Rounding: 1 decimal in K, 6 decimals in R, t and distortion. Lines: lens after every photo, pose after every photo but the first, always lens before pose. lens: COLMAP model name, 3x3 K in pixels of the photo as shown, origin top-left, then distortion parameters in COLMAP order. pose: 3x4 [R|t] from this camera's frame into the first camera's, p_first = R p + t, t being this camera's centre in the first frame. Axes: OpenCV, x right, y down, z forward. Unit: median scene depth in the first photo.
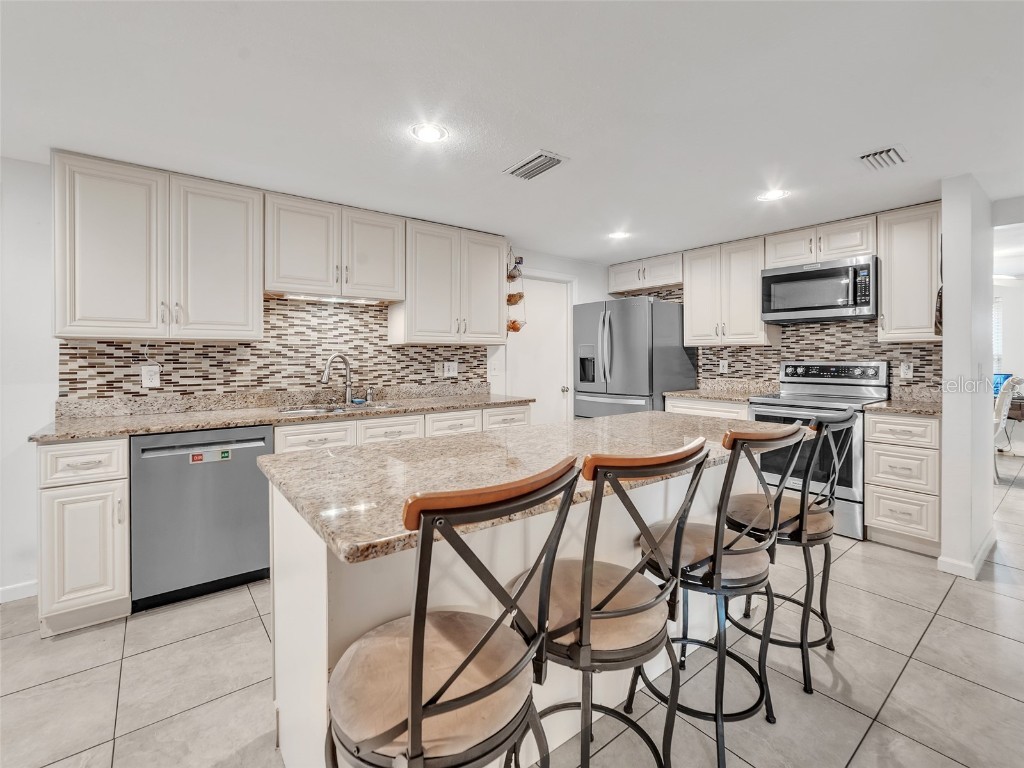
lens RADIAL K [[458.7, 0, 511.5], [0, 458.7, 358.5], [0, 0, 1]] dist [-0.017059, 0.000150]
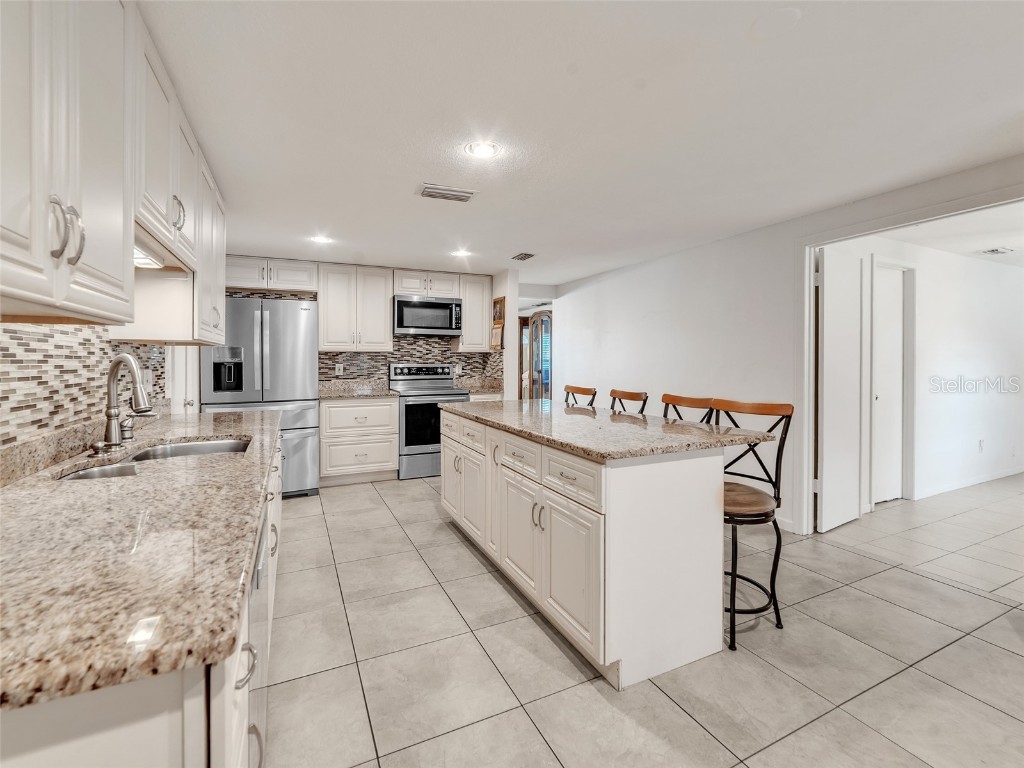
lens RADIAL K [[458.7, 0, 511.5], [0, 458.7, 358.5], [0, 0, 1]] dist [-0.017059, 0.000150]
pose [[0.220931, 0.004879, 0.975277, -0.666768], [0.006306, 0.999959, -0.006431, -0.000122], [-0.975269, 0.007571, 0.220891, 0.385488]]
